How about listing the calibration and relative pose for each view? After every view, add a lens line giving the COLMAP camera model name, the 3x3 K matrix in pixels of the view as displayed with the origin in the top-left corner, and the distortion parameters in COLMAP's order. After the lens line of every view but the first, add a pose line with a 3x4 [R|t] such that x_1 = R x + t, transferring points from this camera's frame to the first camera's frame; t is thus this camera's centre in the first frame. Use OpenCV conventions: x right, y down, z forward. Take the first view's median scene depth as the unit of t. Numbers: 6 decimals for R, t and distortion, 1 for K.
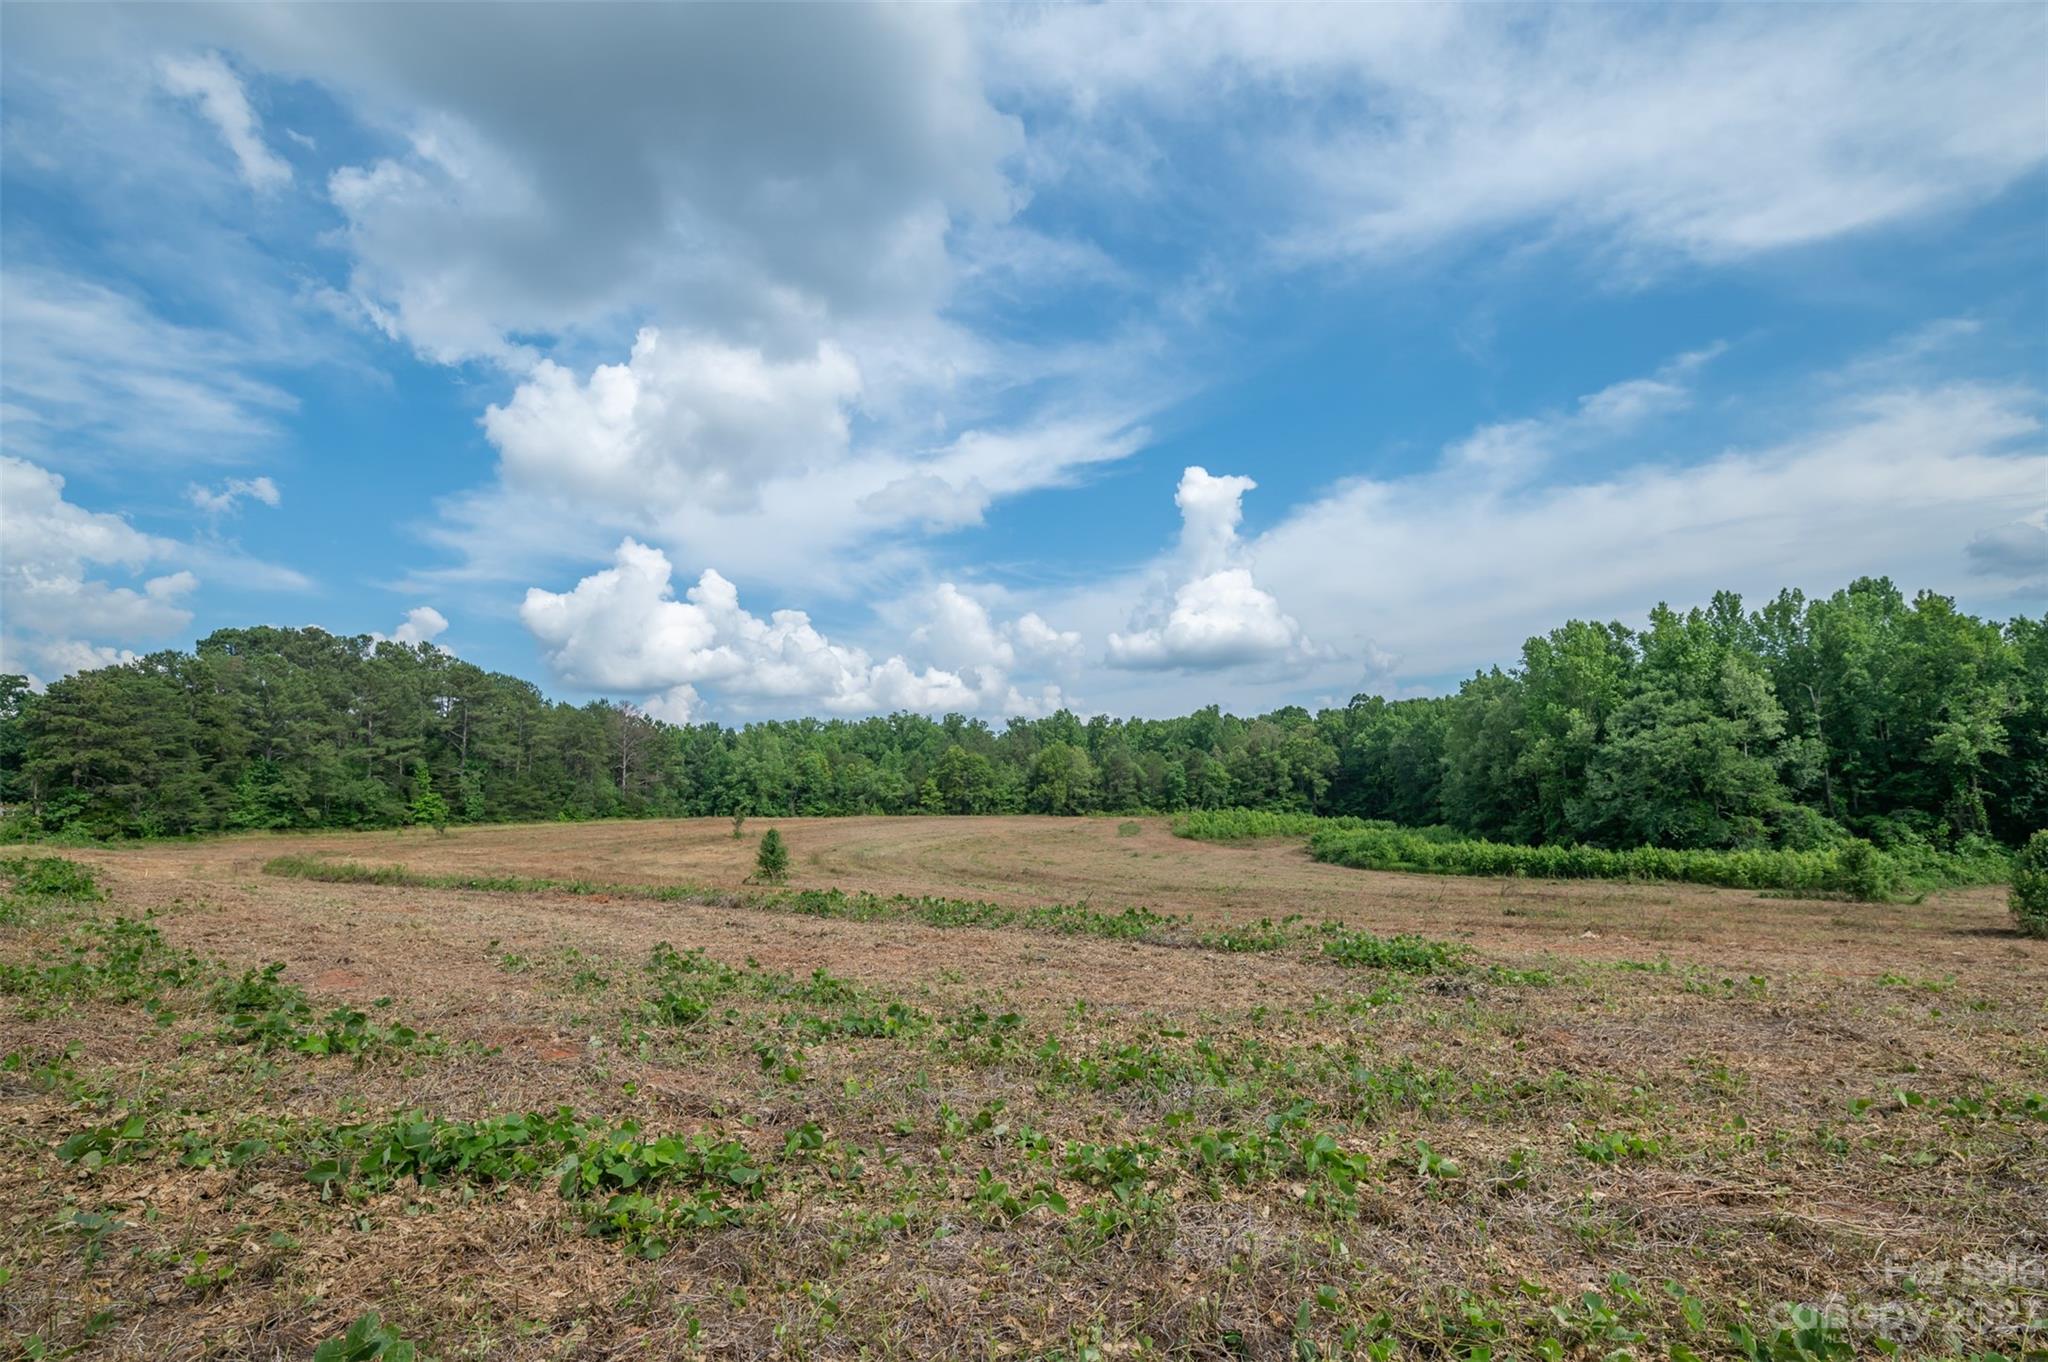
lens RADIAL K [[890.4, 0, 1039.3], [0, 890.4, 686.0], [0, 0, 1]] dist [-0.001287, -0.009303]
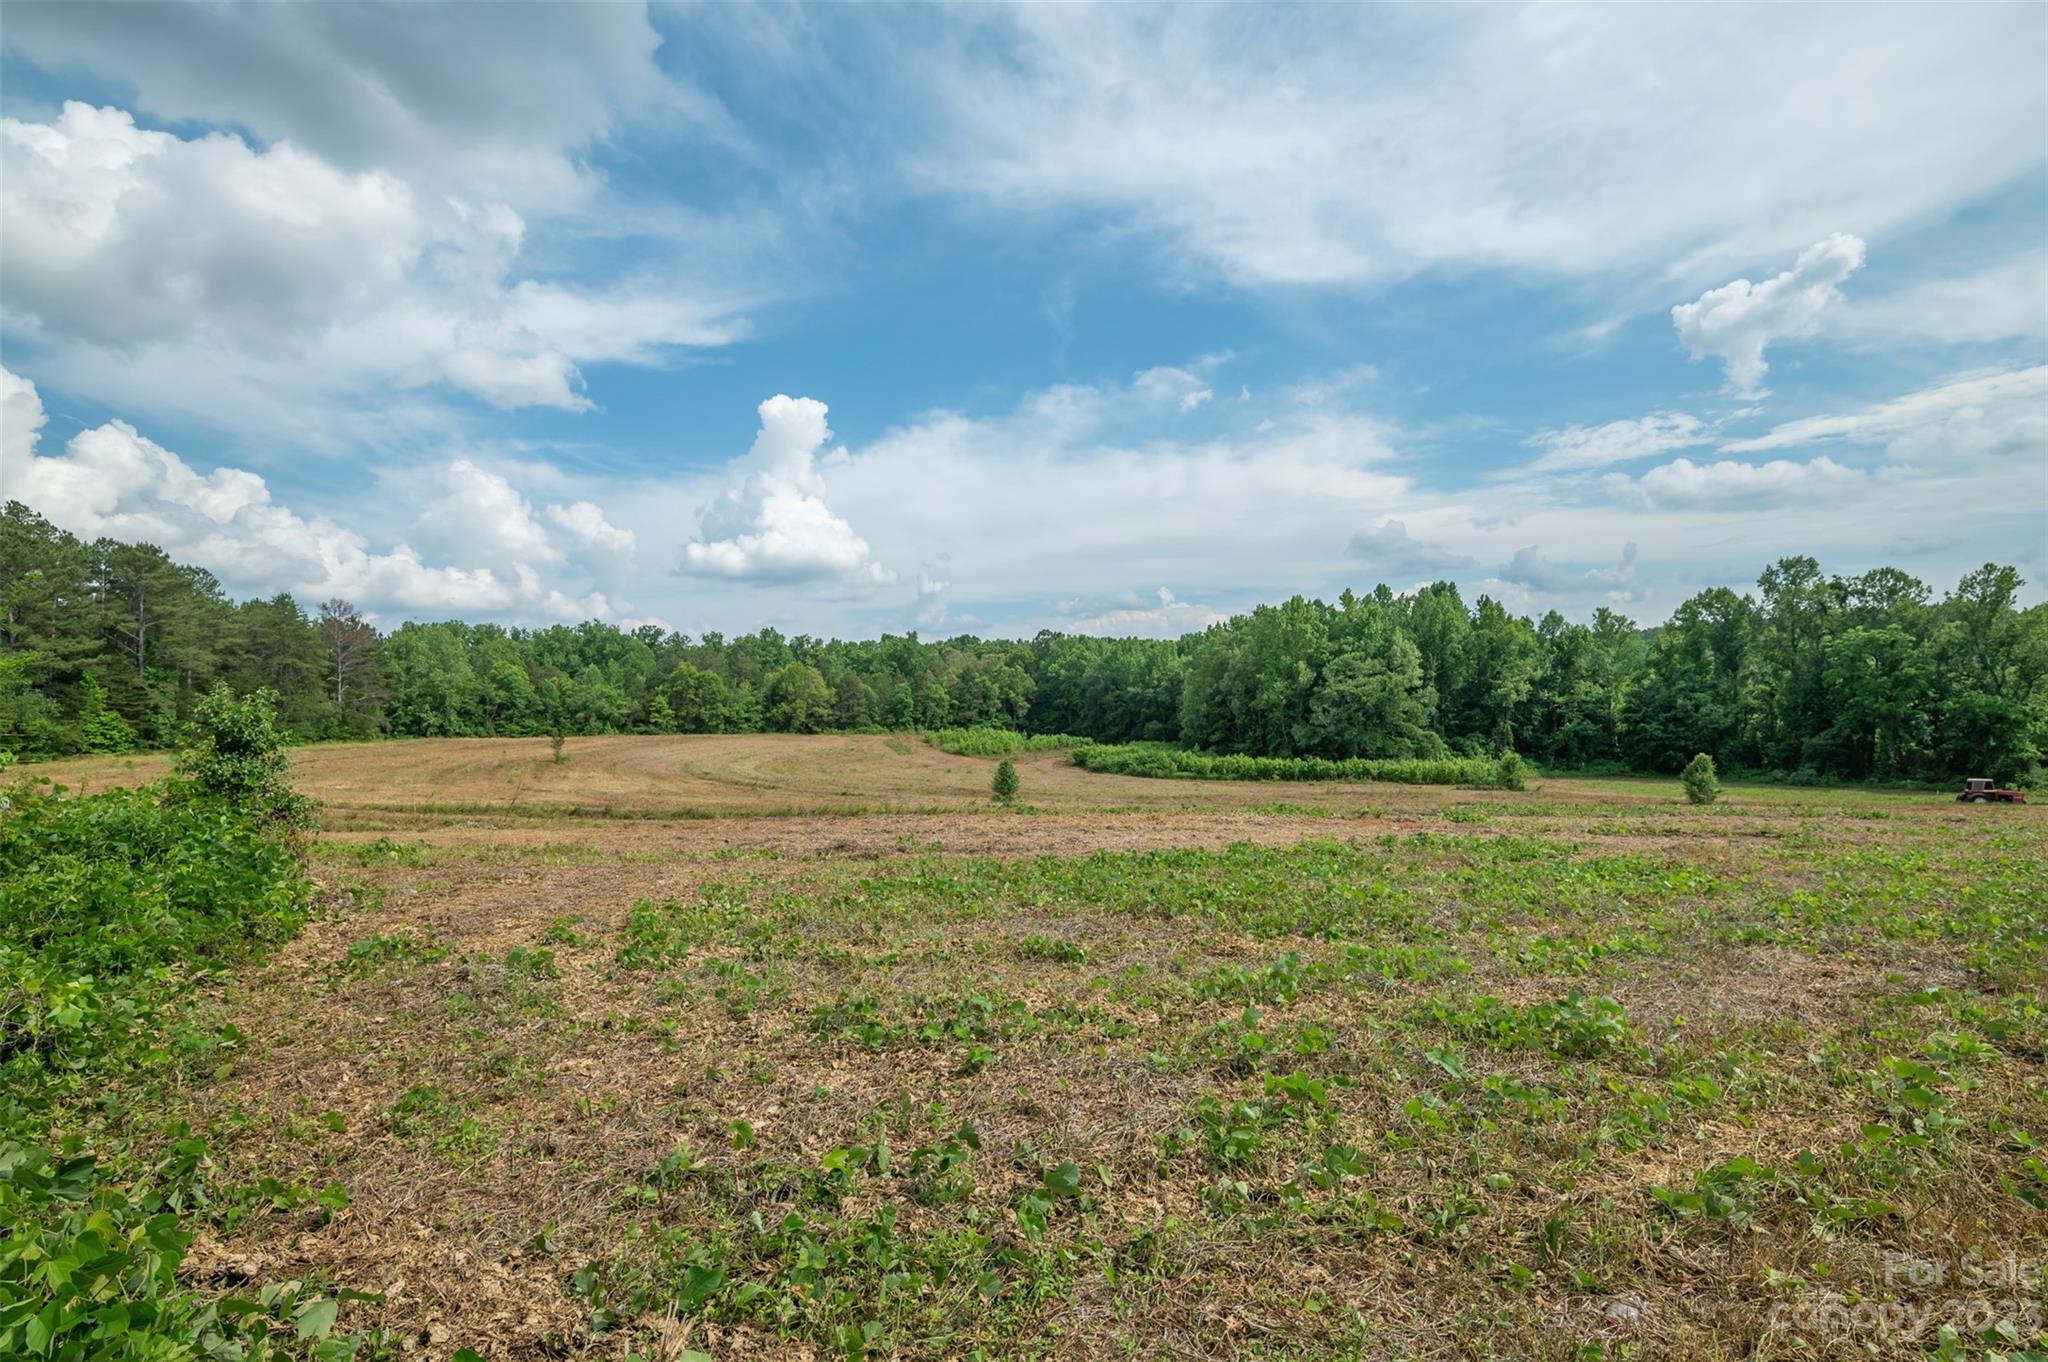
lens RADIAL K [[890.4, 0, 1031.5], [0, 890.4, 699.5], [0, 0, 1]] dist [-0.001287, -0.009303]
pose [[0.878659, 0.015604, 0.477195, -0.224297], [-0.068886, 0.993152, 0.094365, -0.008498], [-0.472455, -0.115787, 0.873716, -0.012331]]
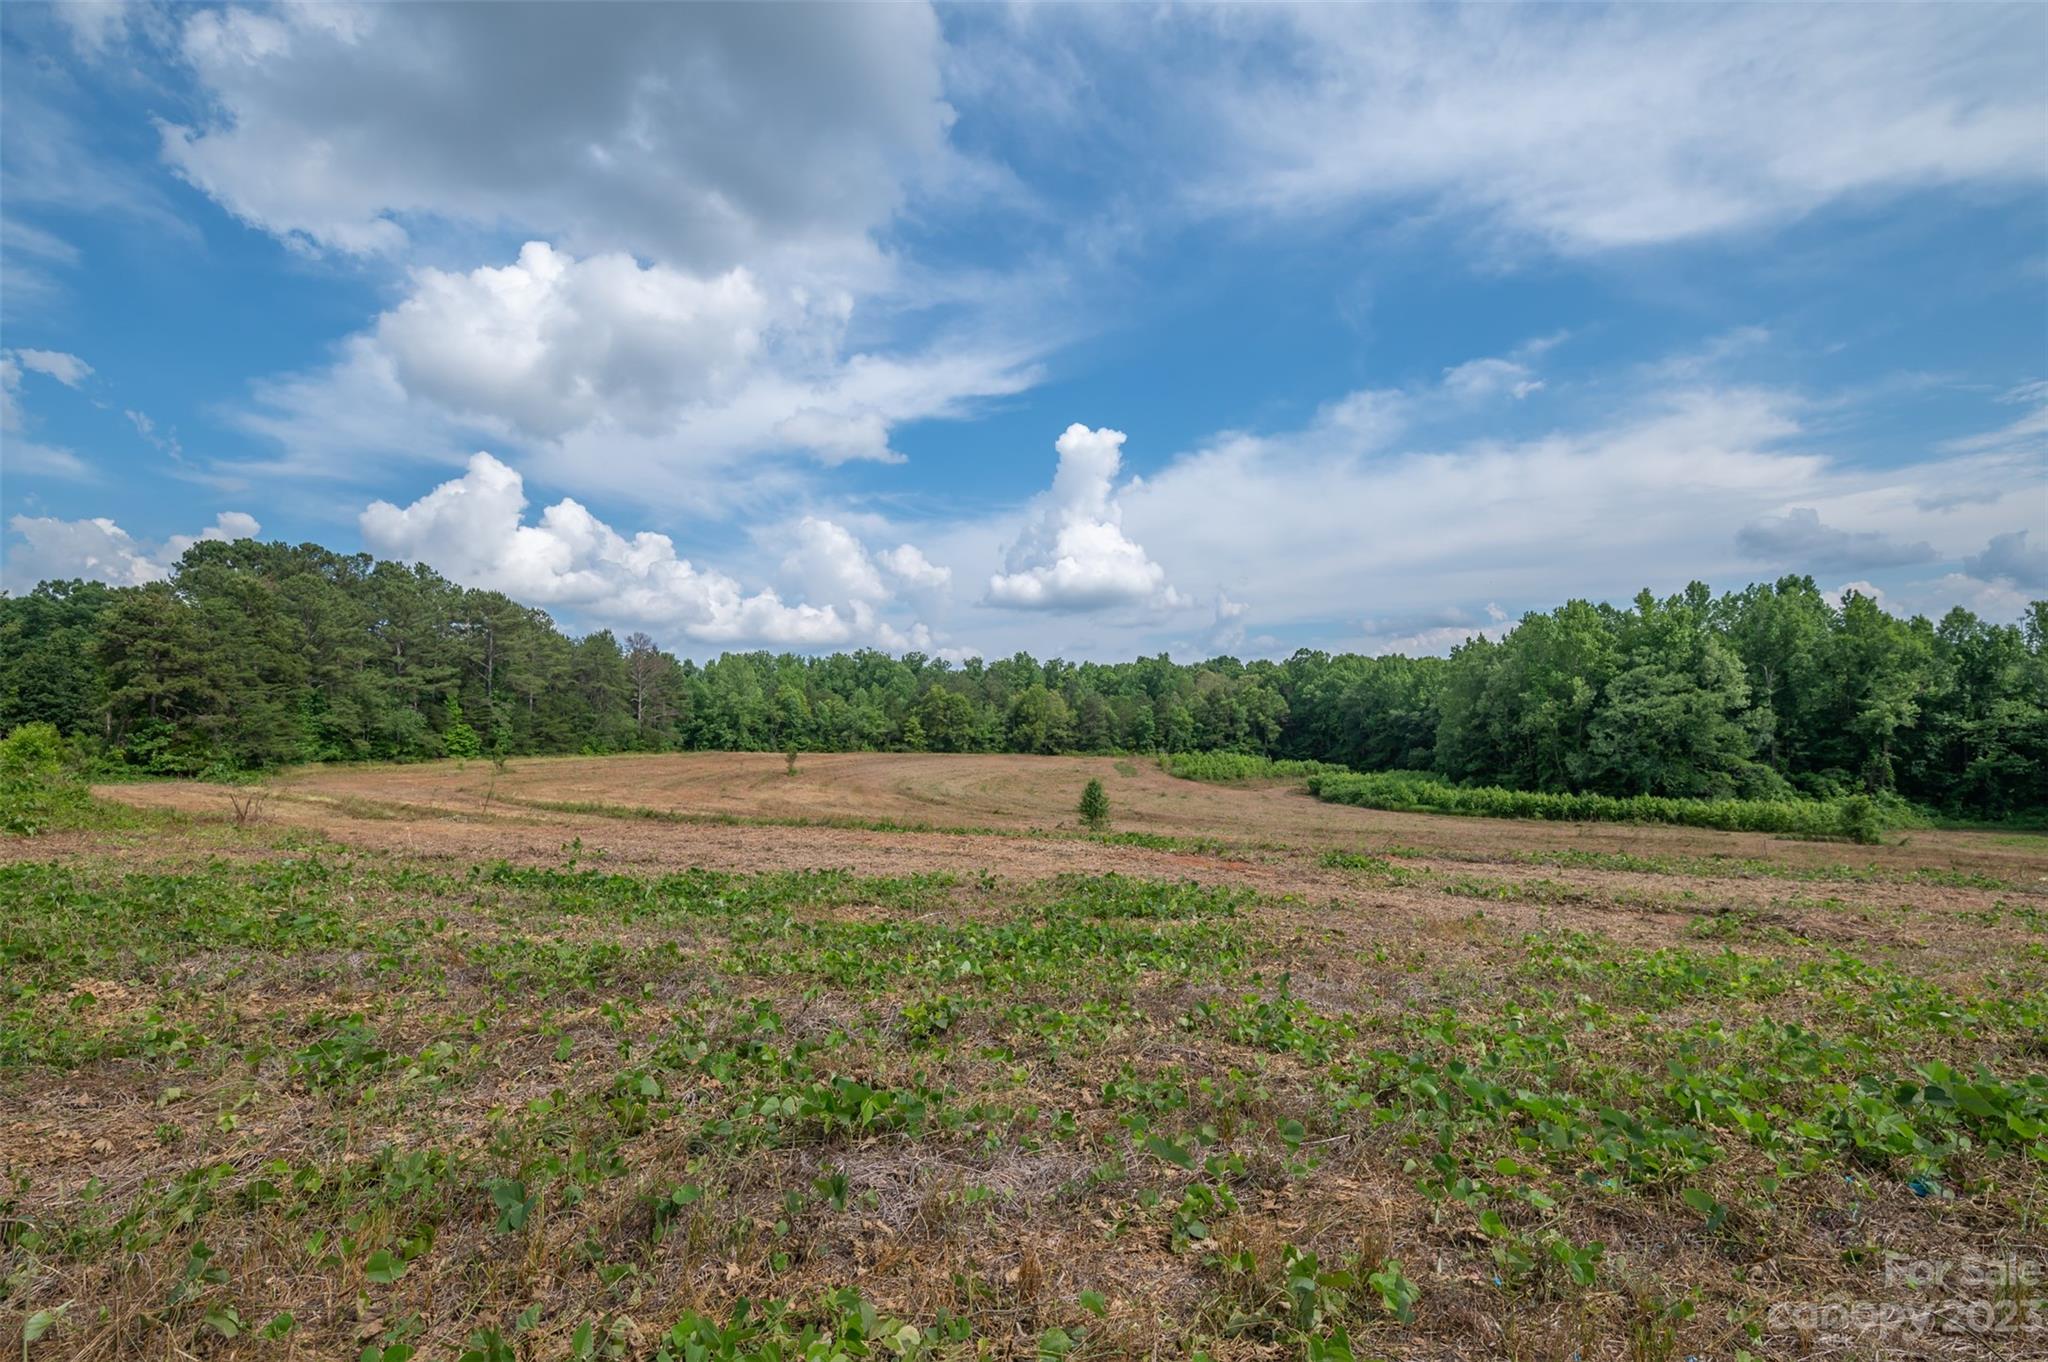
lens RADIAL K [[890.4, 0, 1027.4], [0, 890.4, 691.2], [0, 0, 1]] dist [-0.001287, -0.009303]
pose [[0.987365, 0.028169, 0.155938, -0.151631], [-0.040453, 0.996274, 0.076165, -0.007980], [-0.153211, -0.081511, 0.984826, -0.020563]]
